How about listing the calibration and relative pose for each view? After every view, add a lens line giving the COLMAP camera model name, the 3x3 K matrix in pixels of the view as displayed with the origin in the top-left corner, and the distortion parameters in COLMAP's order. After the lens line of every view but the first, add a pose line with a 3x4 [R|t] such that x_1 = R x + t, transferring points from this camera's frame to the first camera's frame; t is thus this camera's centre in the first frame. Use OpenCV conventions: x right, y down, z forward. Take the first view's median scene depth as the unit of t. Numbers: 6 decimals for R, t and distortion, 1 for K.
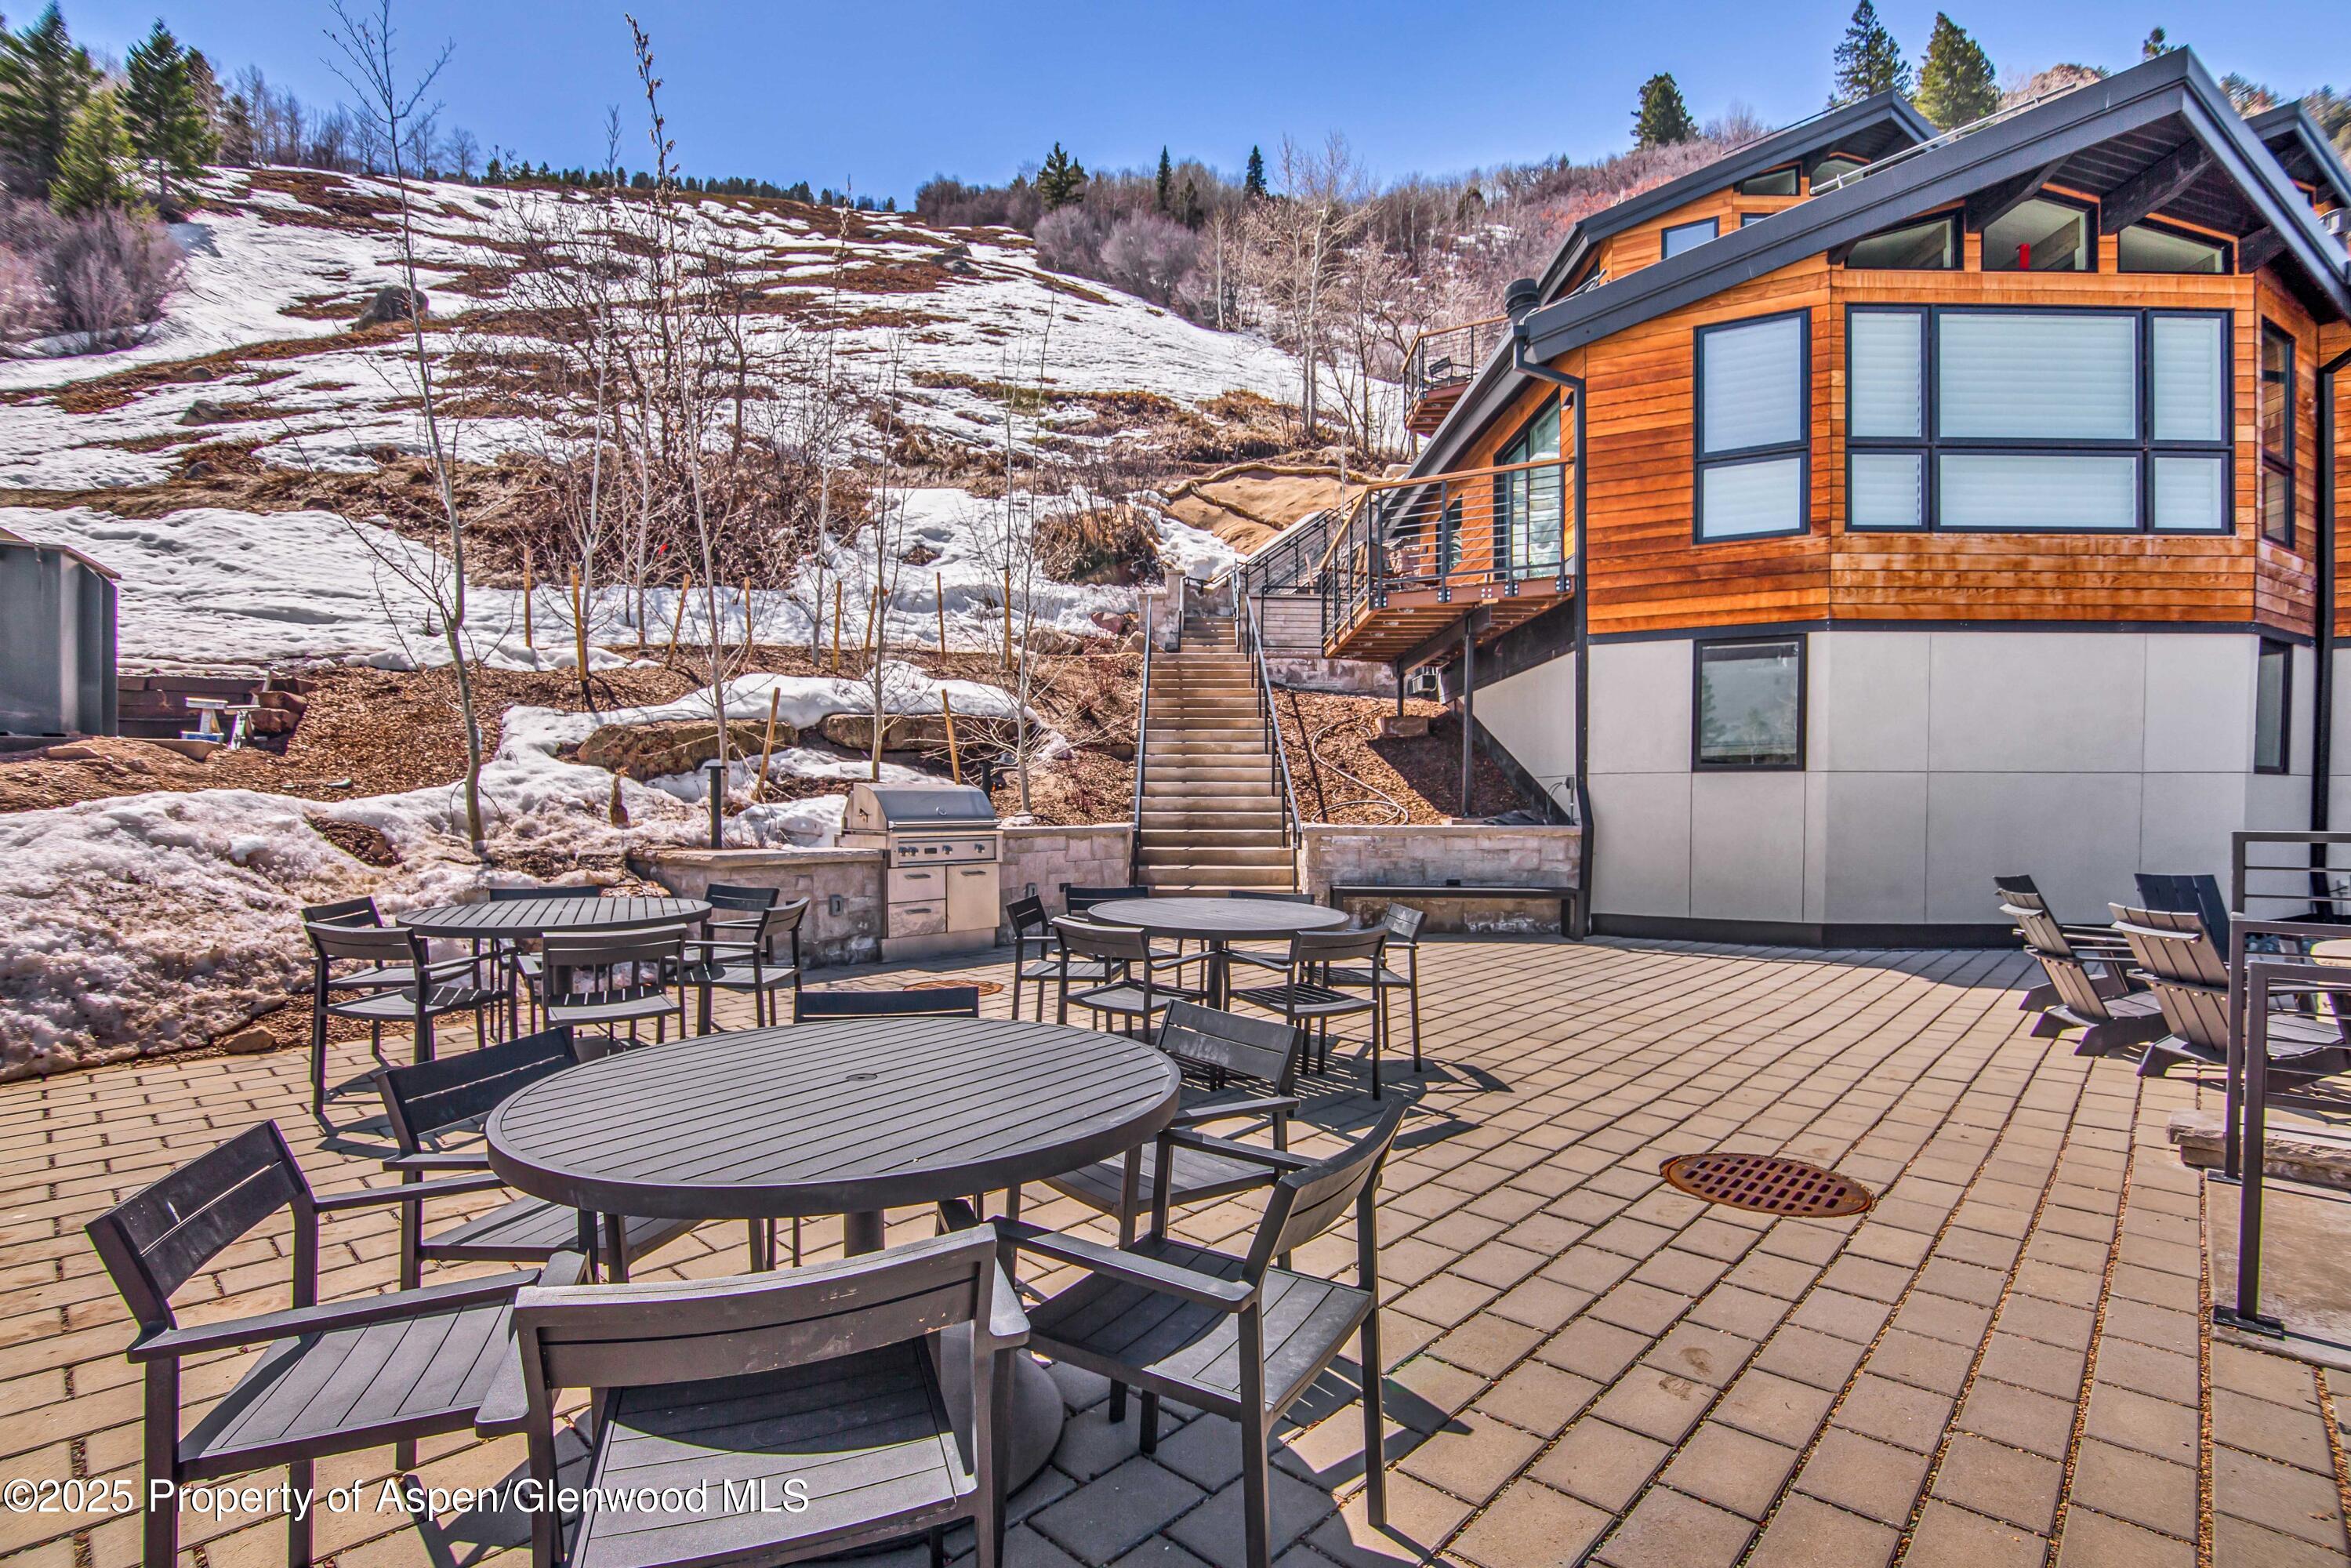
lens RADIAL K [[1116.5, 0, 1201.3], [0, 1116.5, 820.3], [0, 0, 1]] dist [-0.008691, -0.005694]
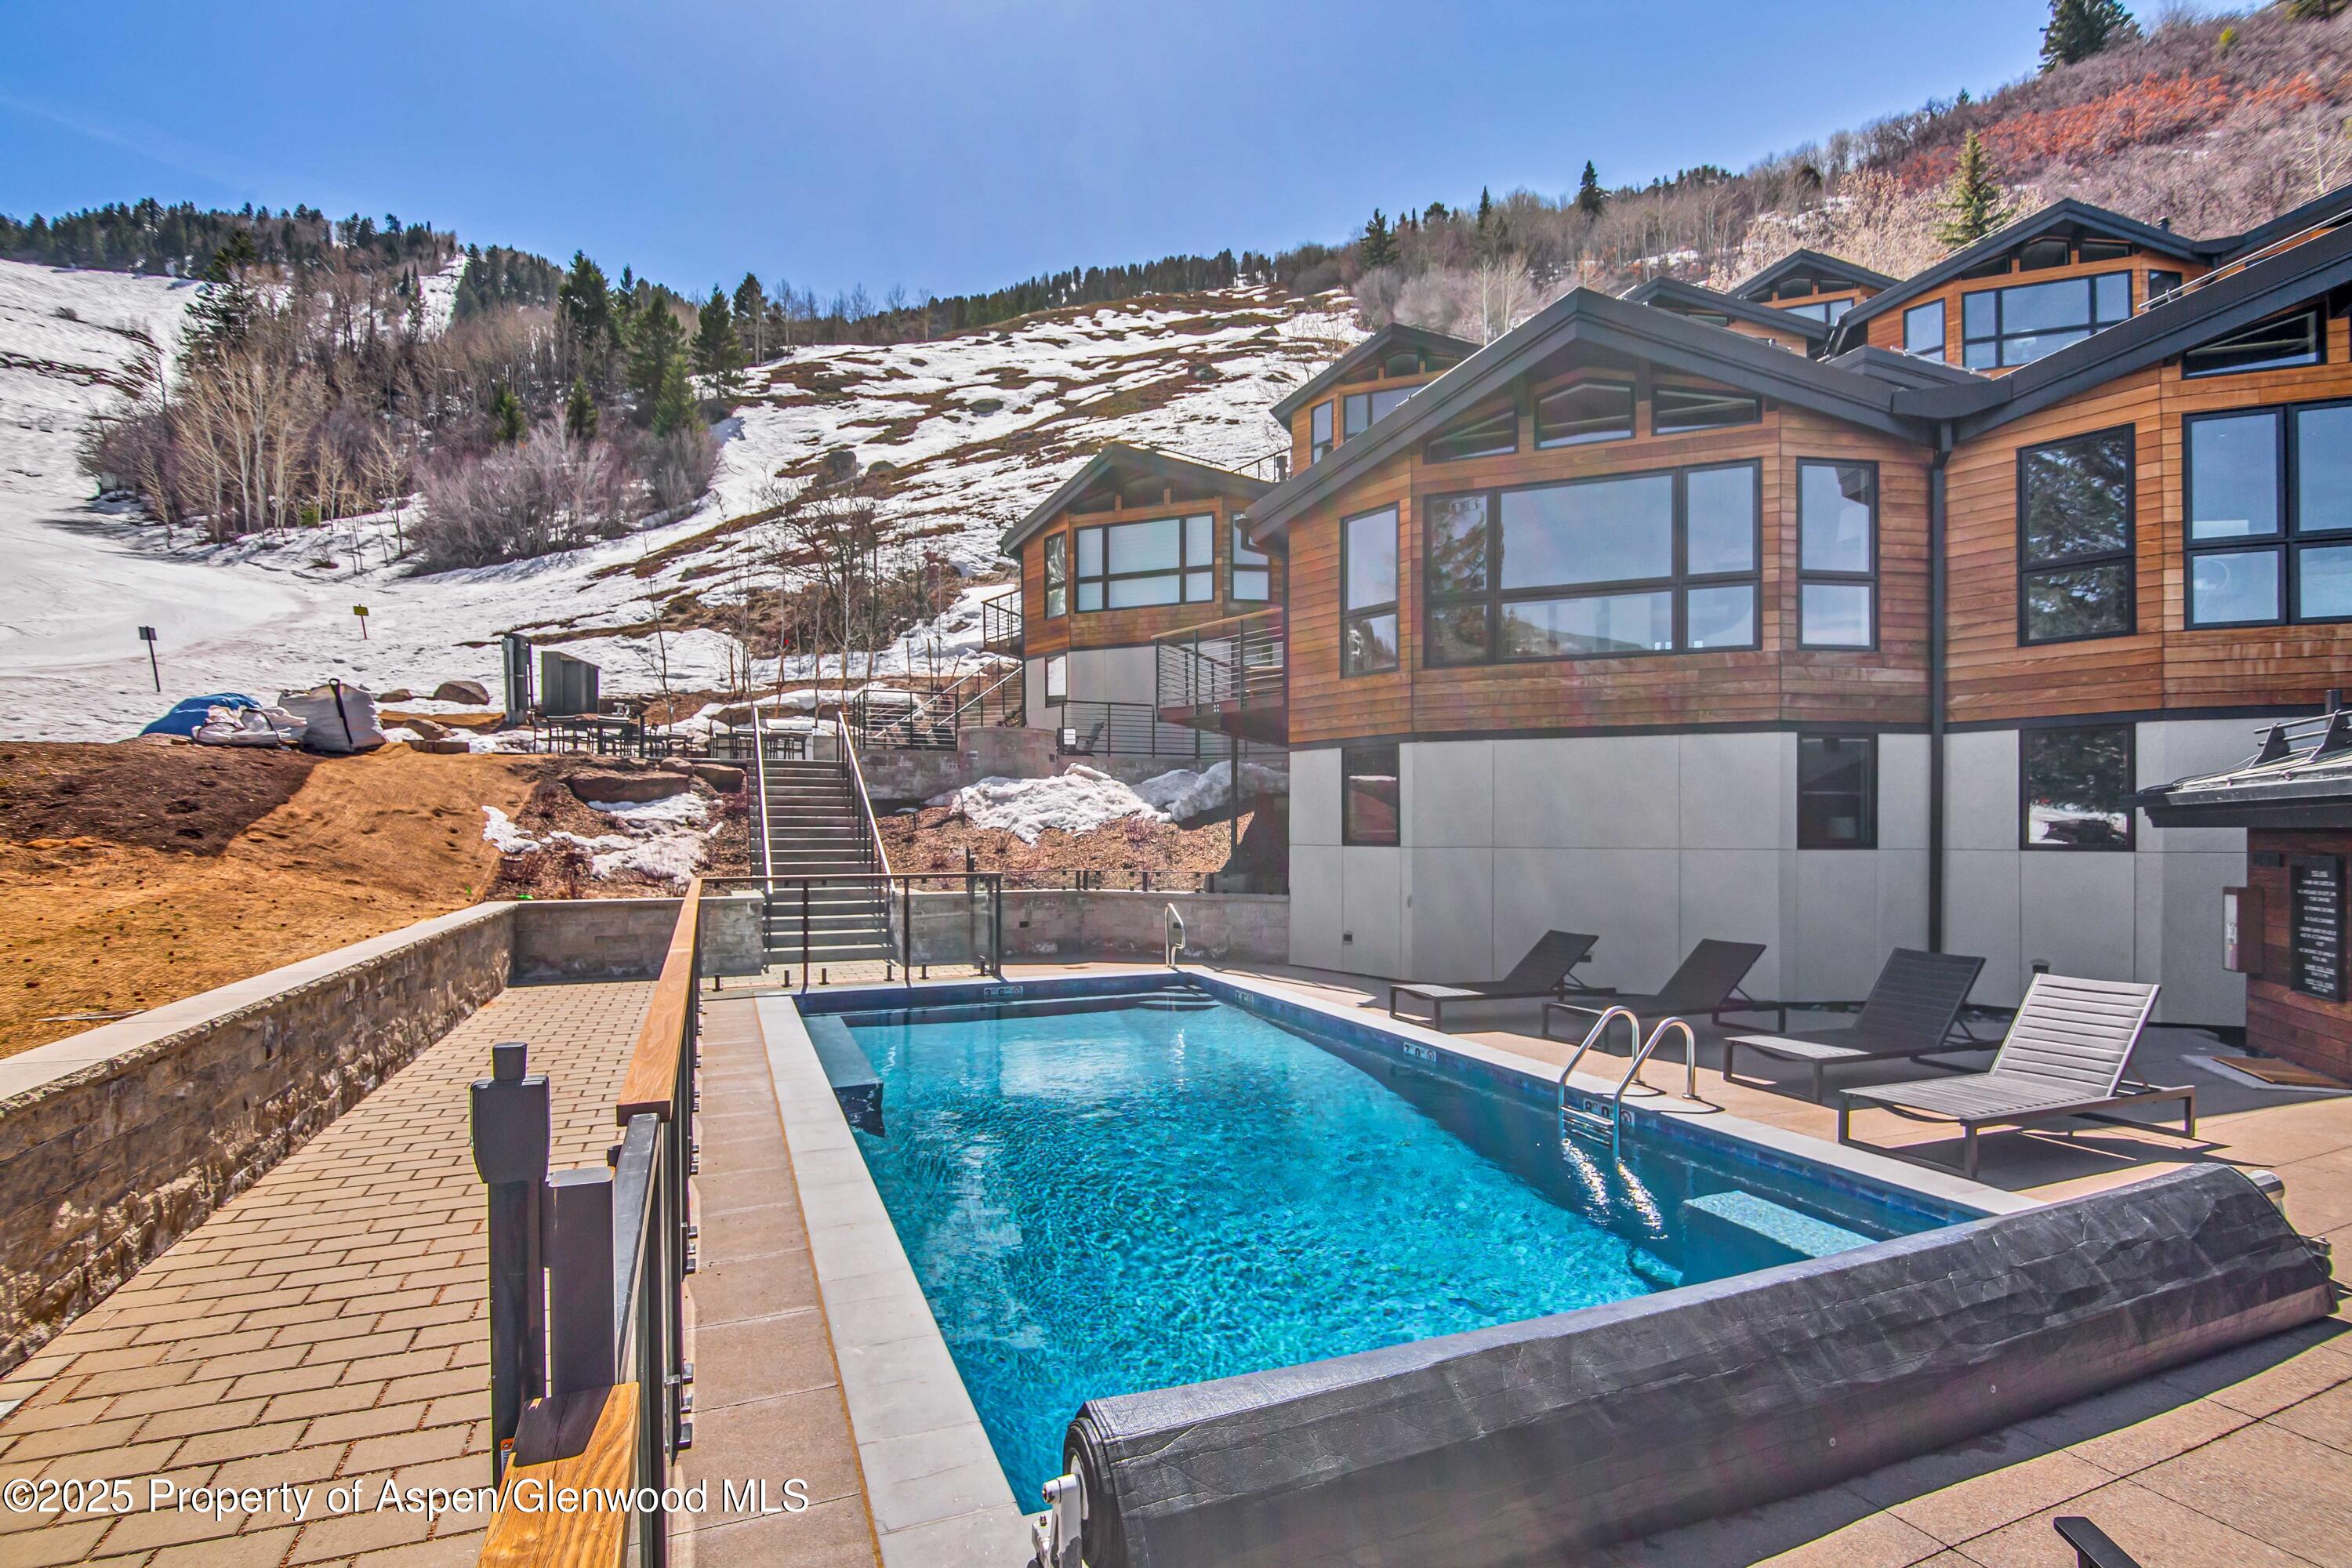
lens RADIAL K [[1116.9, 0, 1213.6], [0, 1116.9, 829.8], [0, 0, 1]] dist [-0.008691, -0.005694]
pose [[0.931508, -0.005094, -0.363684, 0.244371], [0.002117, 0.999961, -0.008584, 0.037066], [0.363714, 0.007227, 0.931483, -0.179759]]
